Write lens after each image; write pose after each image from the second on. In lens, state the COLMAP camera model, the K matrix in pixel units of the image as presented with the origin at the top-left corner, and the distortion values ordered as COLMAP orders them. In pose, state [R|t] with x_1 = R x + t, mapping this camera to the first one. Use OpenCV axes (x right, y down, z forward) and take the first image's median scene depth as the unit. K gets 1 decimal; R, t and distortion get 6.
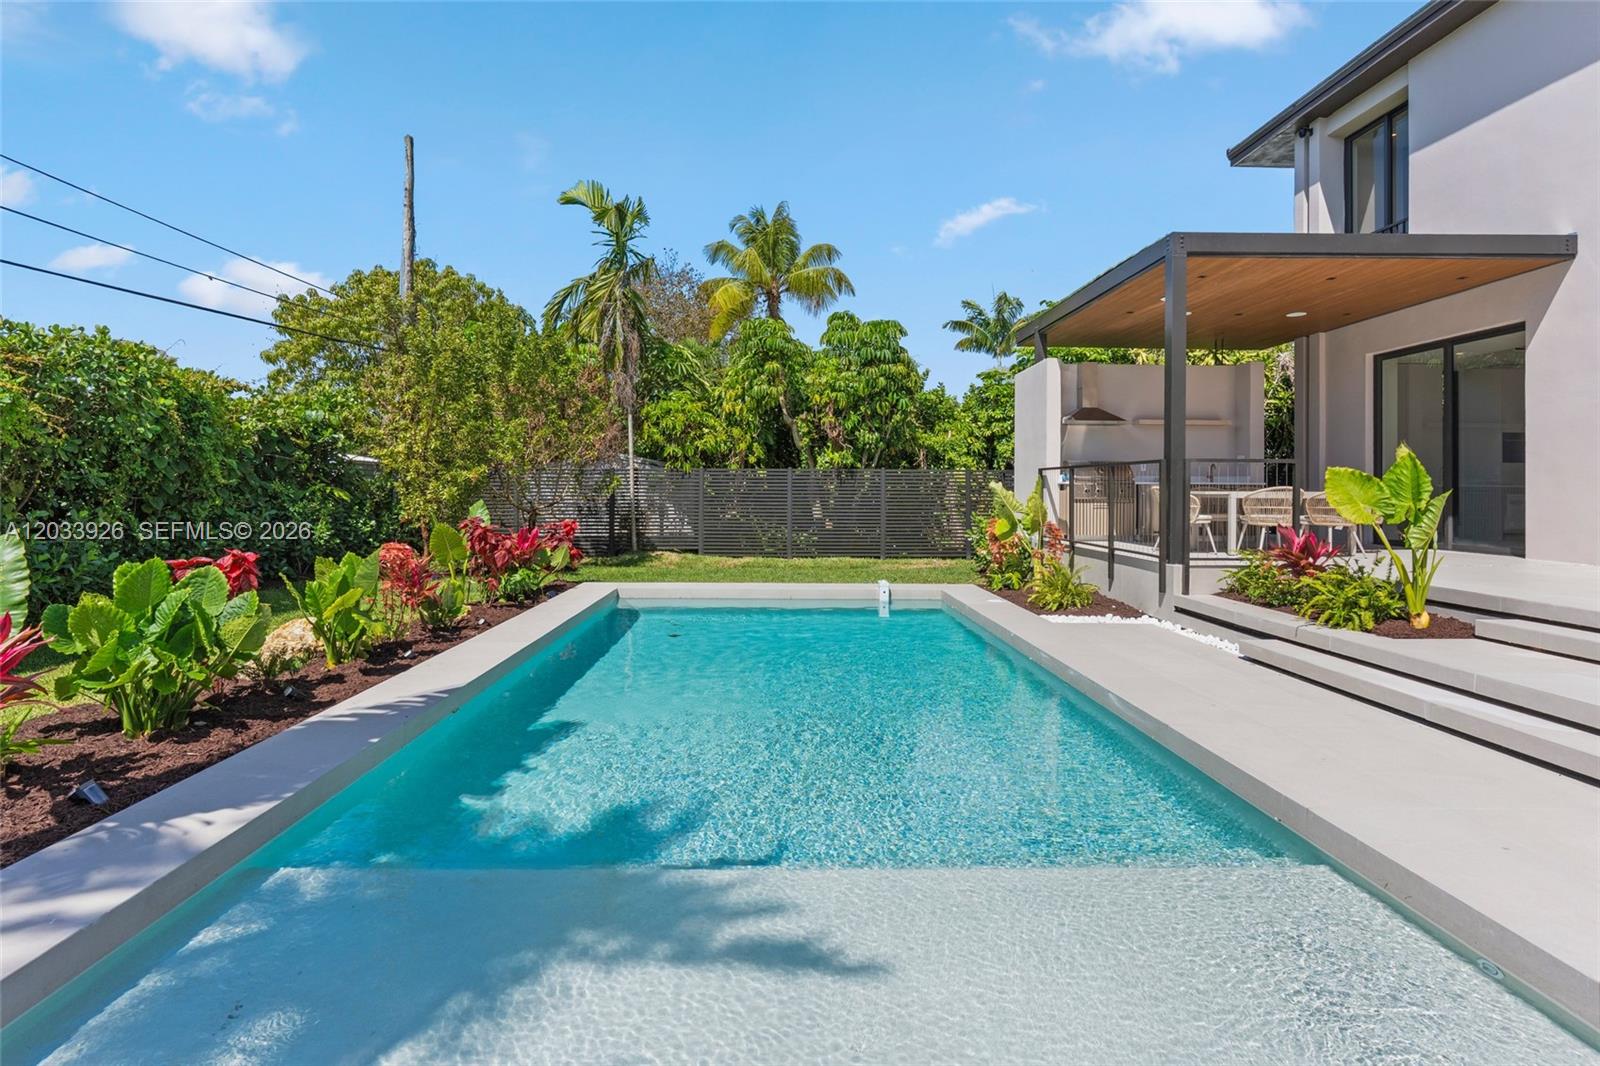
lens RADIAL K [[792.4, 0, 797.9], [0, 792.4, 483.2], [0, 0, 1]] dist [0.000655, 0.000202]
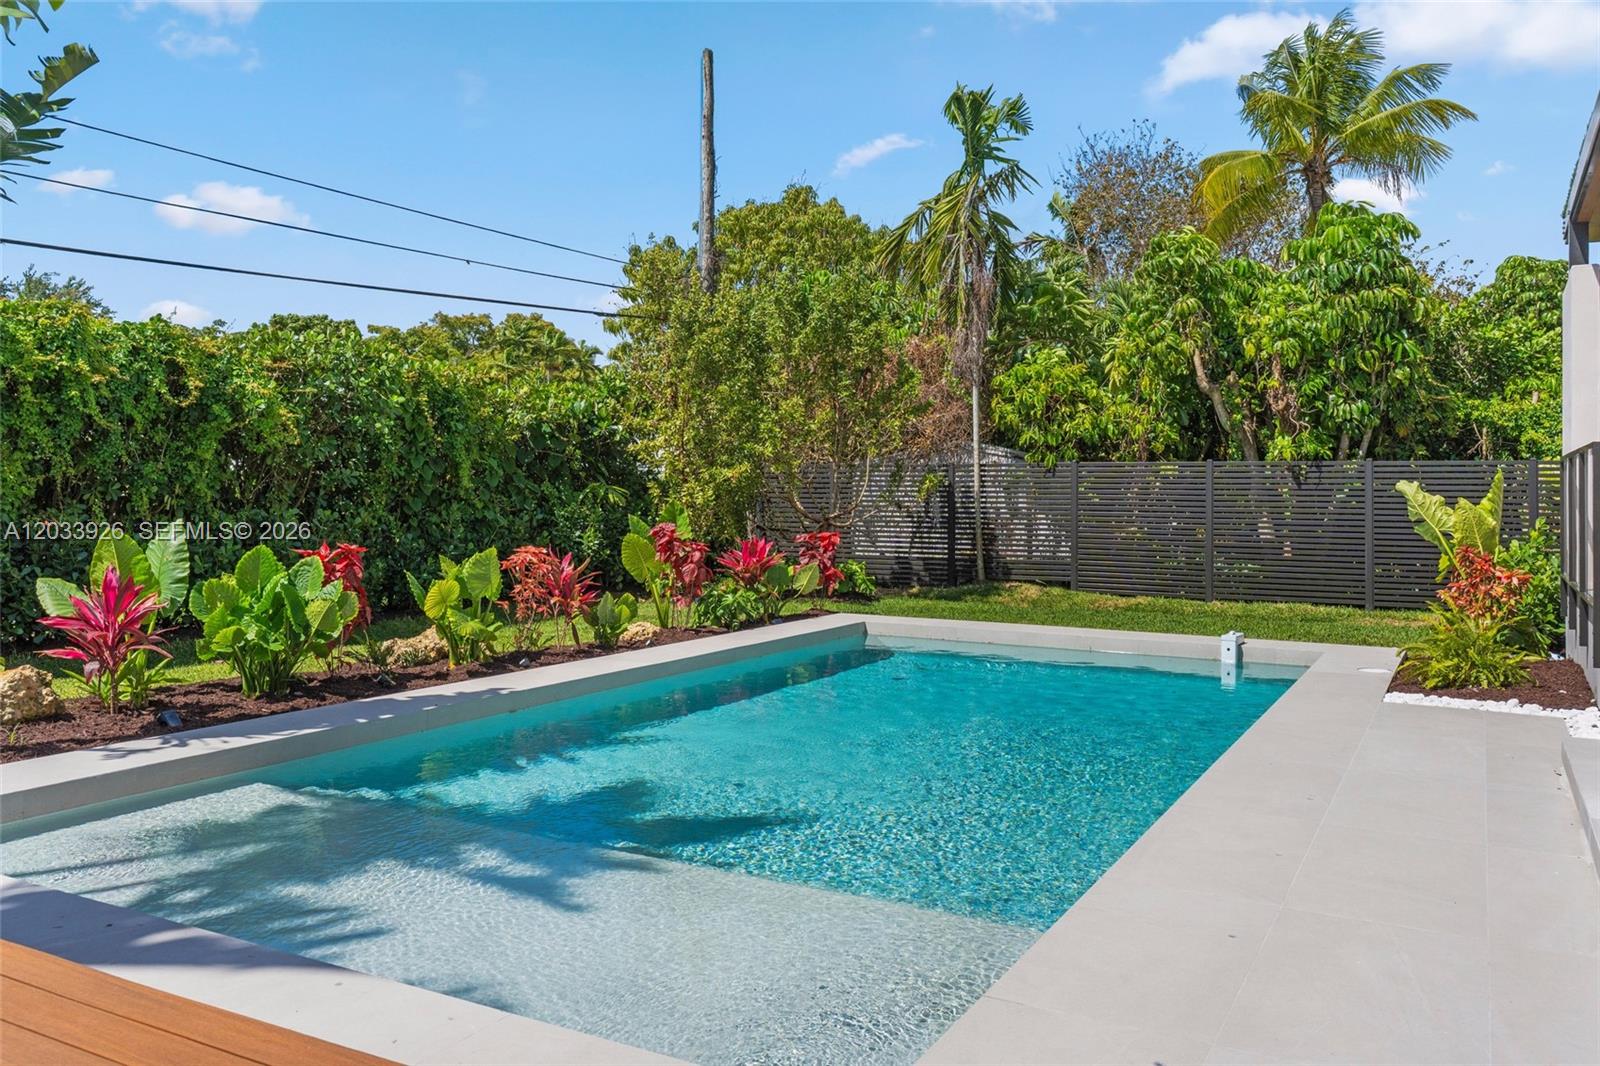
lens RADIAL K [[1289.4, 0, 802.7], [0, 1289.4, 466.1], [0, 0, 1]] dist [0.003617, 0.001595]
pose [[0.865648, -0.007037, -0.500604, 0.290804], [-0.000532, 0.999888, -0.014975, 0.001854], [0.500654, 0.013229, 0.865547, -0.088600]]
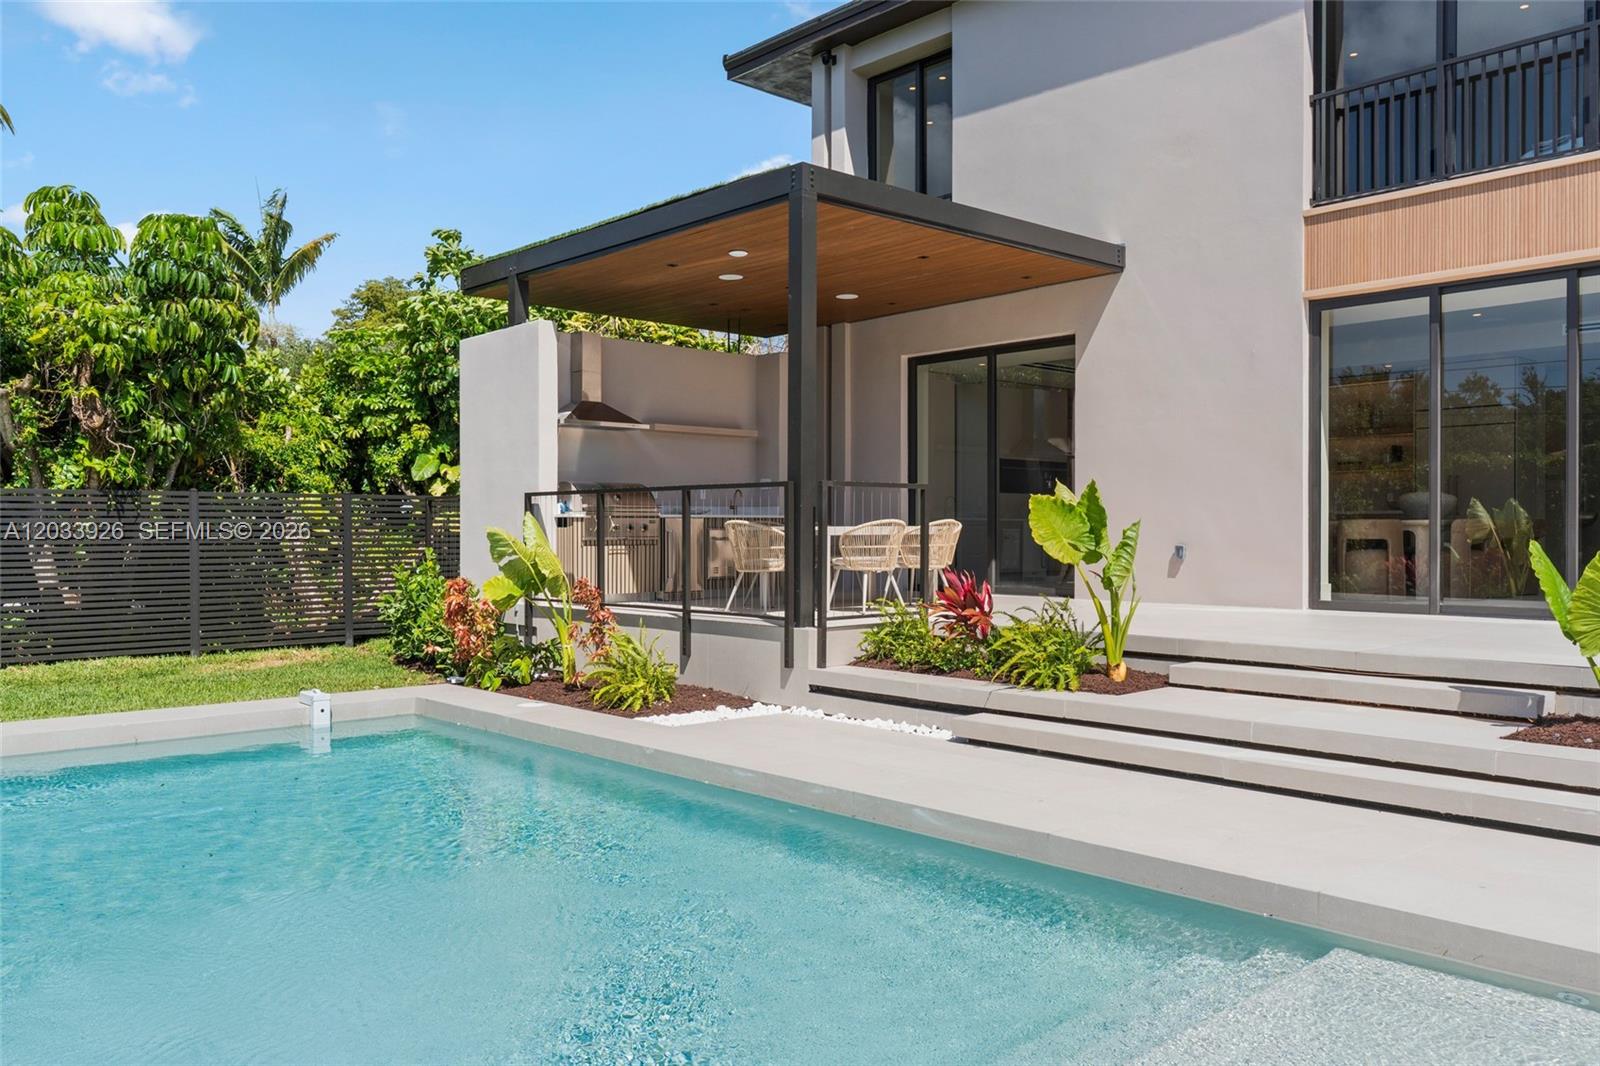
lens RADIAL K [[1257.2, 0, 800.0], [0, 1257.2, 533.0], [0, 0, 1]] dist [0.015383, 0.004263]
pose [[0.759213, -0.007925, 0.650794, -0.181672], [0.001128, 0.999940, 0.010860, 0.002903], [-0.650841, -0.007511, 0.759177, 0.090992]]
